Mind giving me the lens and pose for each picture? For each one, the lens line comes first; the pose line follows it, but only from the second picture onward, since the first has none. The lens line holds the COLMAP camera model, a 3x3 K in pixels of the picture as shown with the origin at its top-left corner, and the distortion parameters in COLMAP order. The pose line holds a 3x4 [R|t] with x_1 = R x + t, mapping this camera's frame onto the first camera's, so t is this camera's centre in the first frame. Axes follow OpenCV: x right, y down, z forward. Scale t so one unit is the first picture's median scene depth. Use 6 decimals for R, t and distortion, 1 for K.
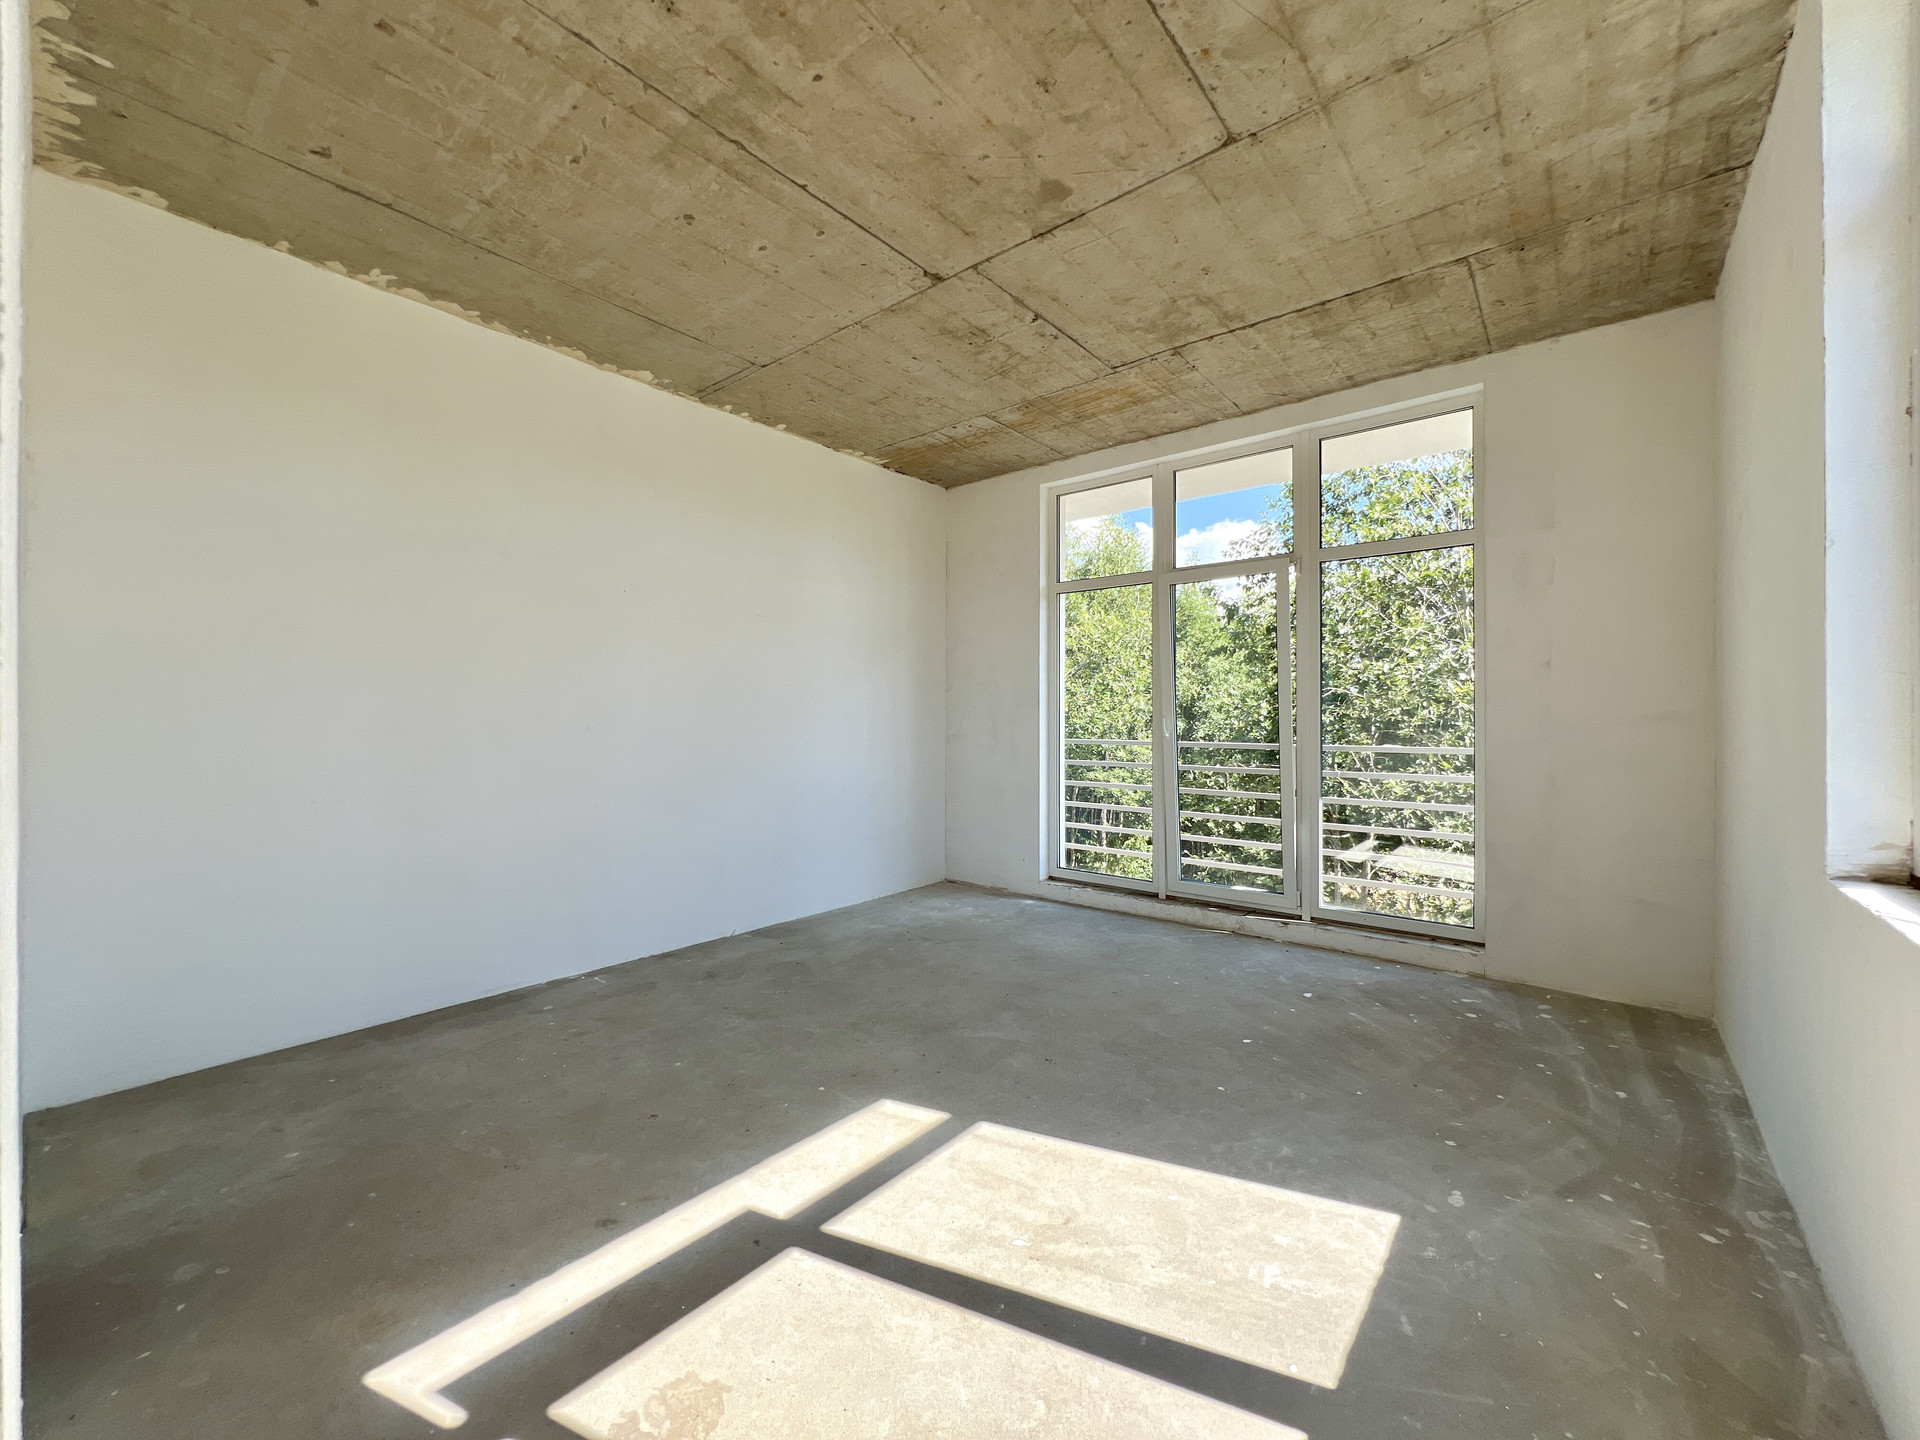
lens RADIAL K [[771.8, 0, 953.0], [0, 771.8, 716.1], [0, 0, 1]] dist [0.000019, 0.000201]
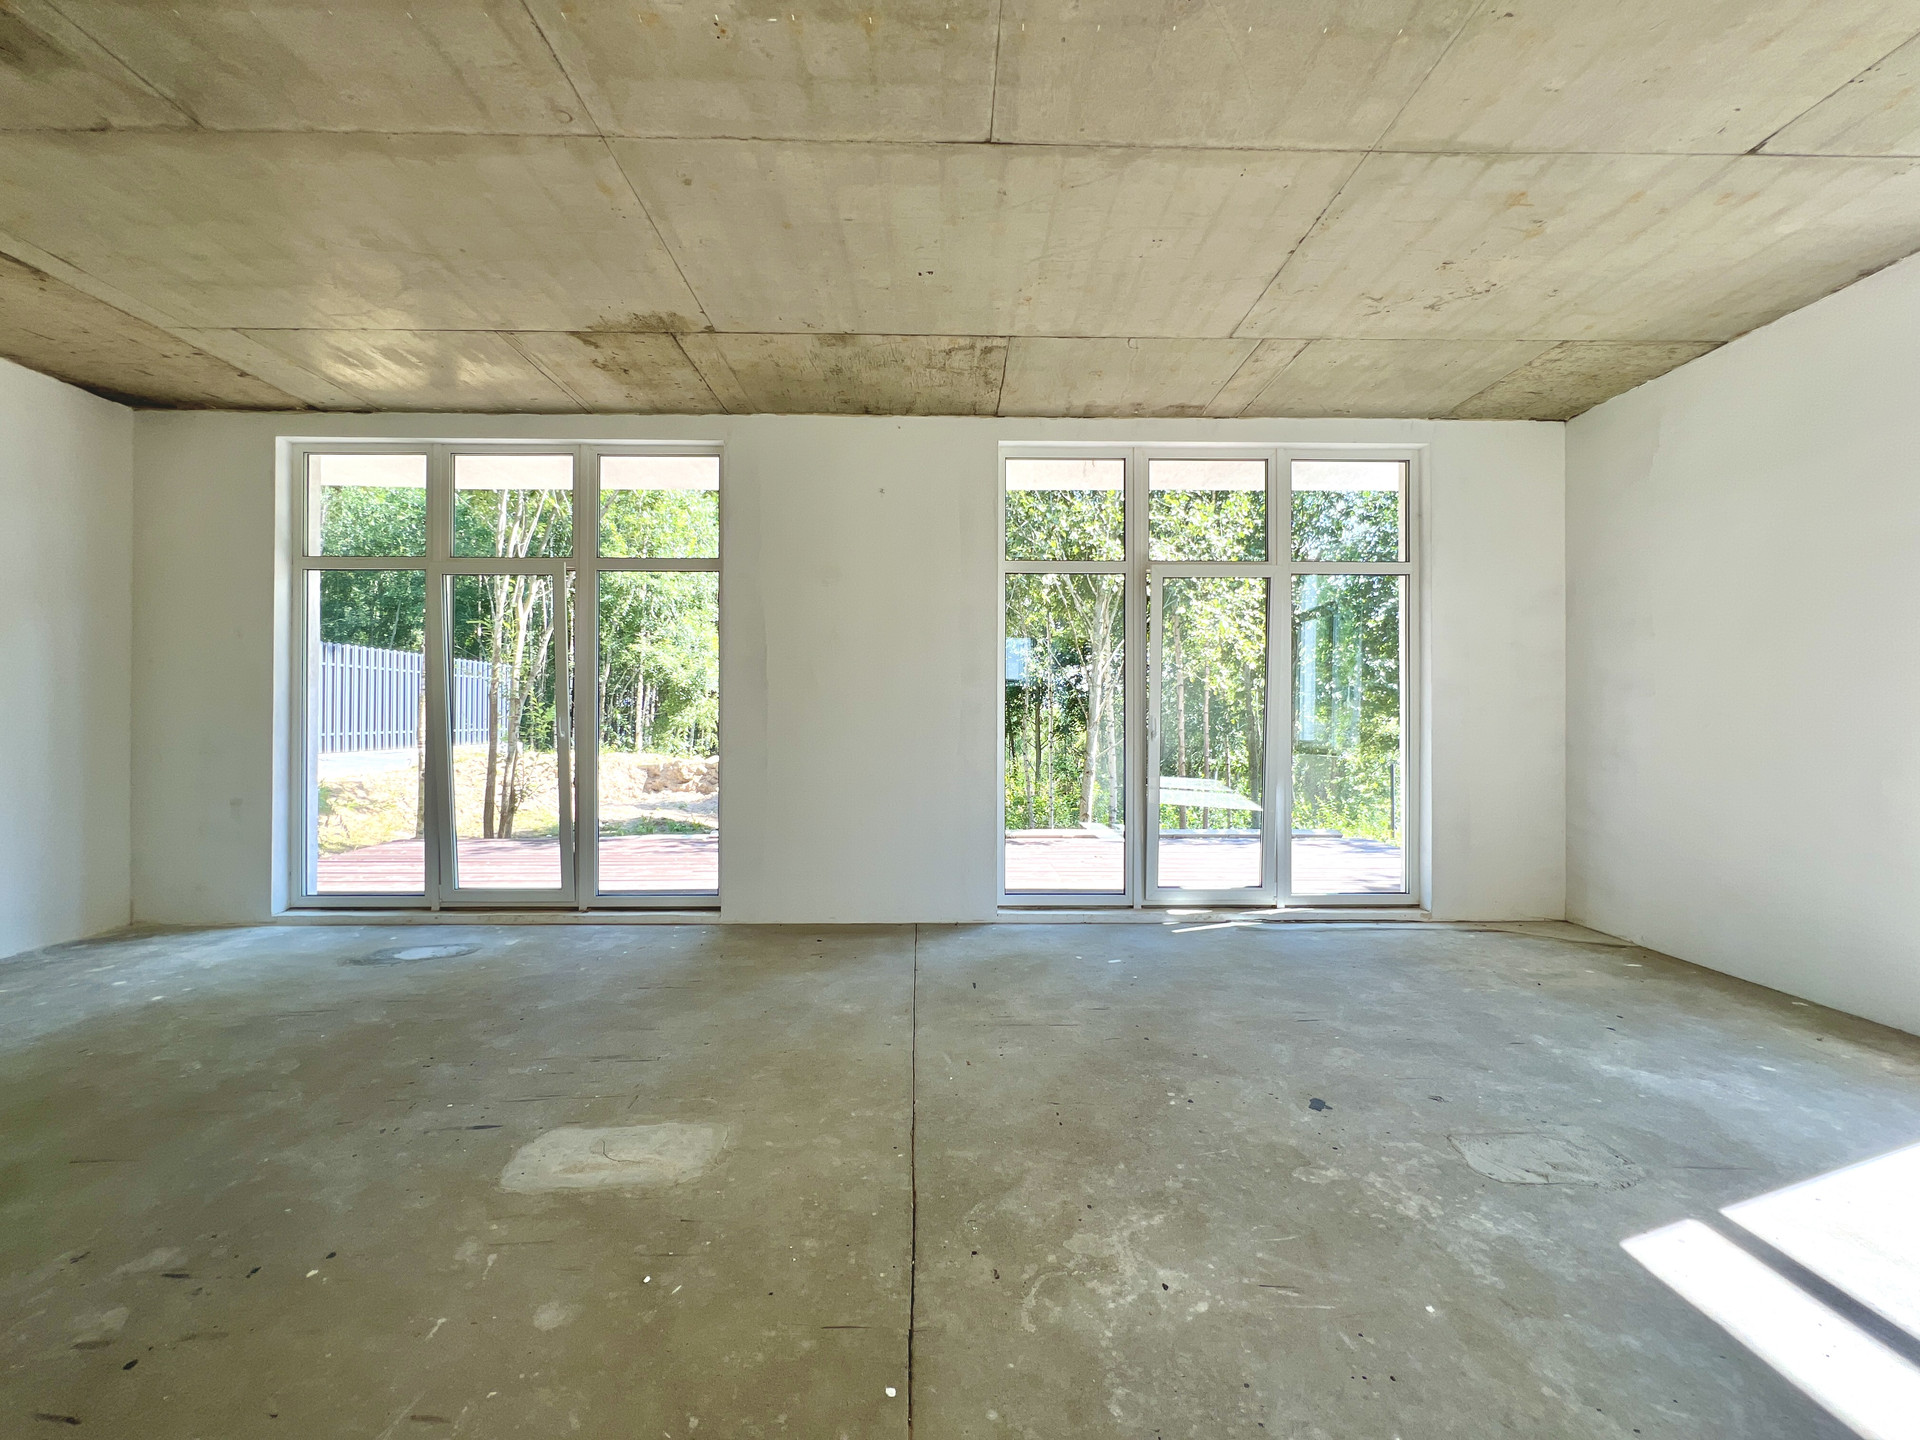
lens RADIAL K [[774.2, 0, 963.0], [0, 774.2, 715.9], [0, 0, 1]] dist [-0.001973, 0.000371]
pose [[0.753811, 0.002654, 0.657086, -0.818277], [-0.003241, 0.999995, -0.000322, -0.001793], [-0.657084, -0.001887, 0.753815, 0.690289]]
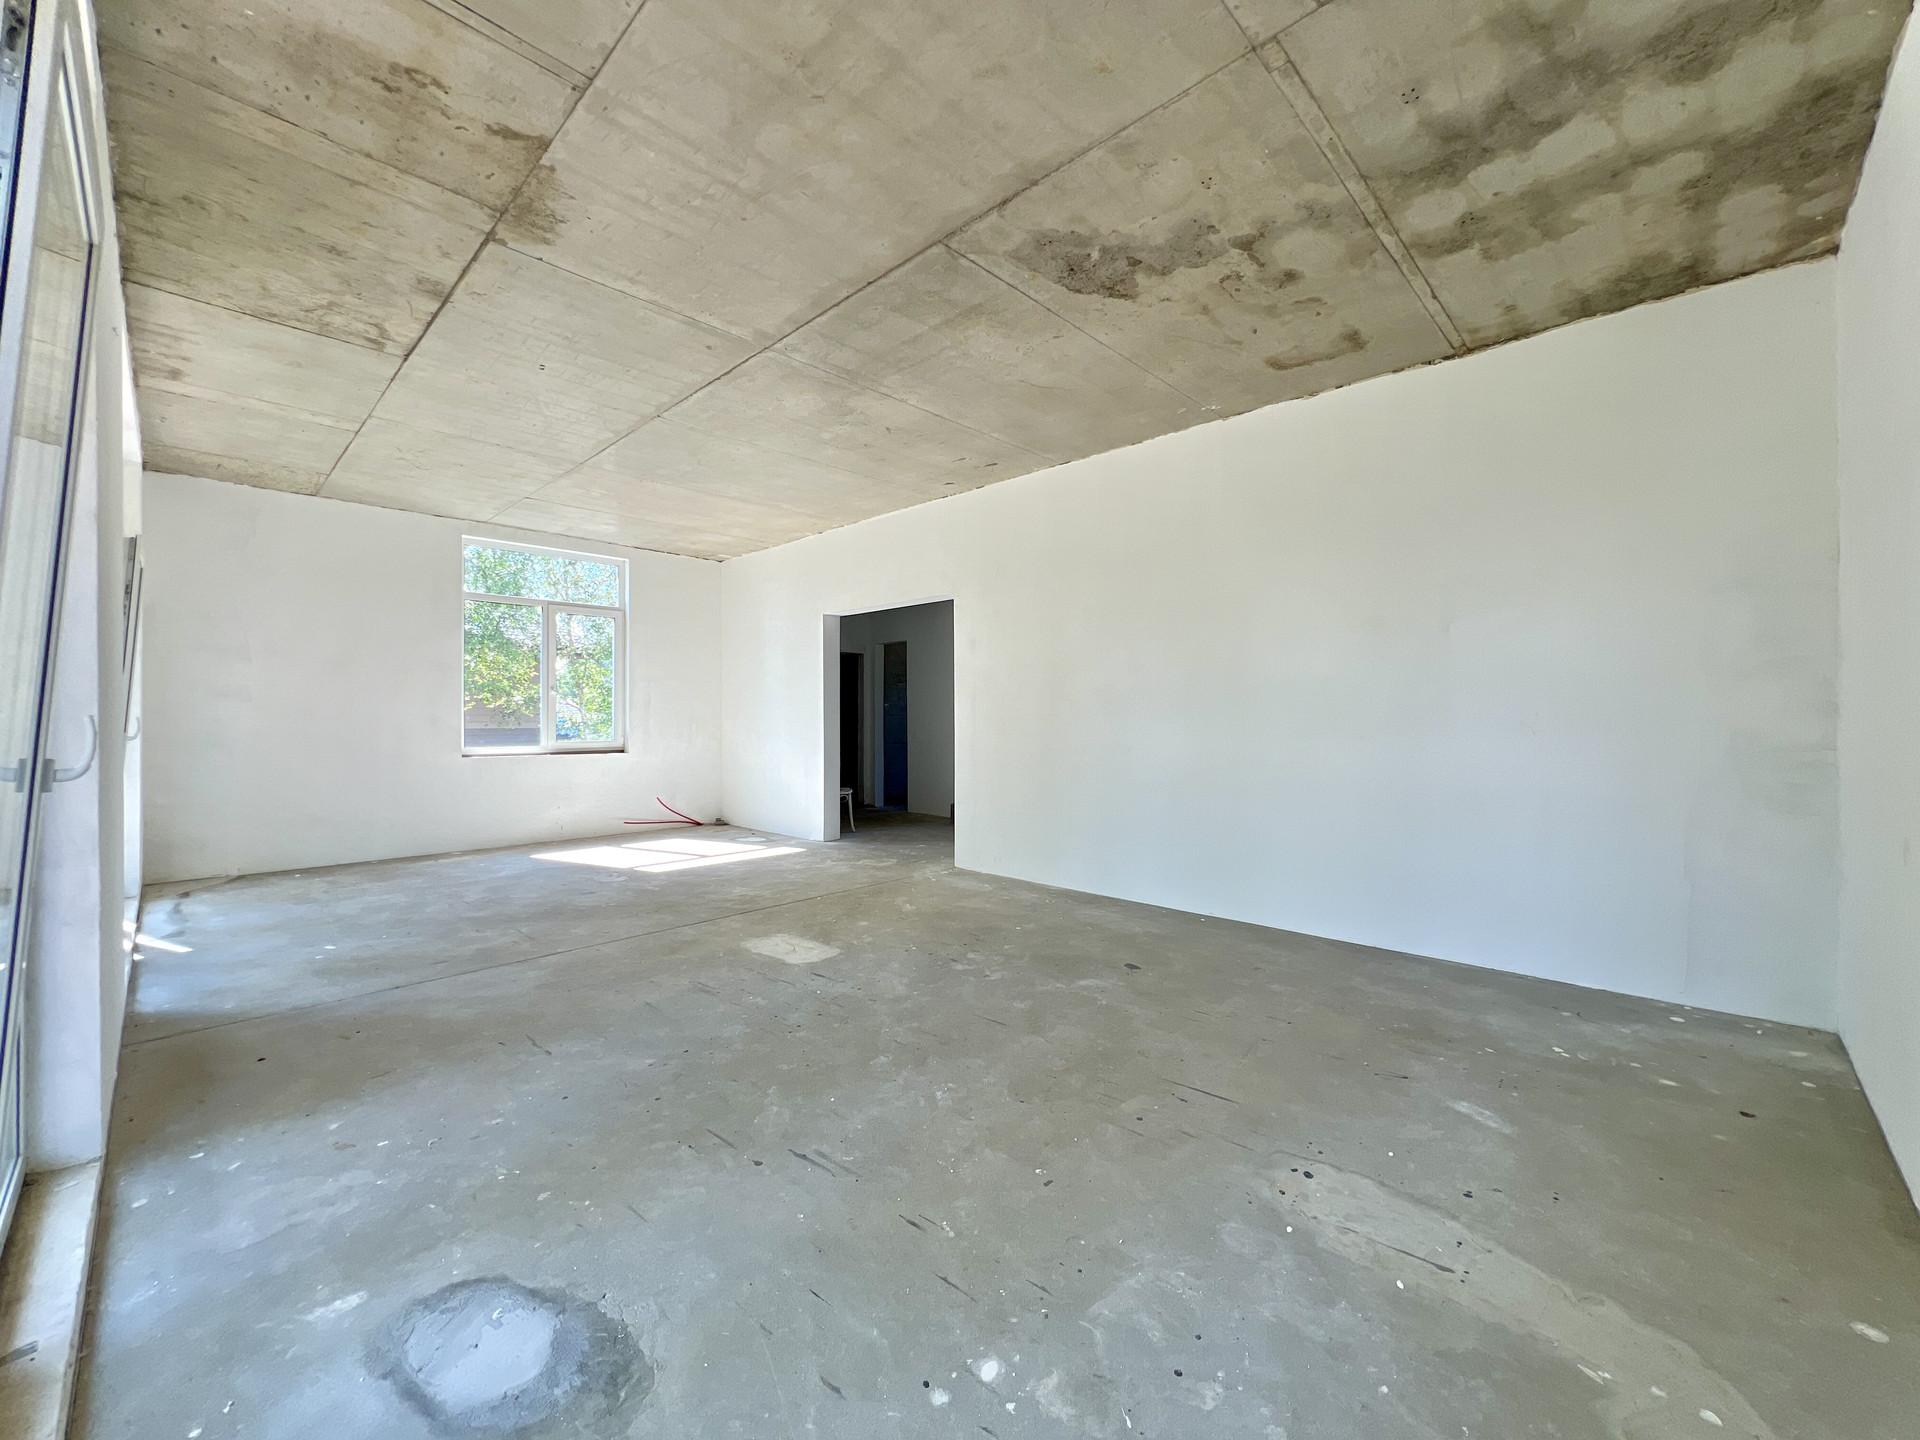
lens RADIAL K [[771.8, 0, 953.0], [0, 771.8, 716.1], [0, 0, 1]] dist [0.000019, 0.000201]
pose [[-0.997115, -0.000682, 0.075897, -0.969331], [-0.001045, 0.999988, -0.004744, 0.004158], [-0.075893, -0.004810, -0.997104, 2.698913]]
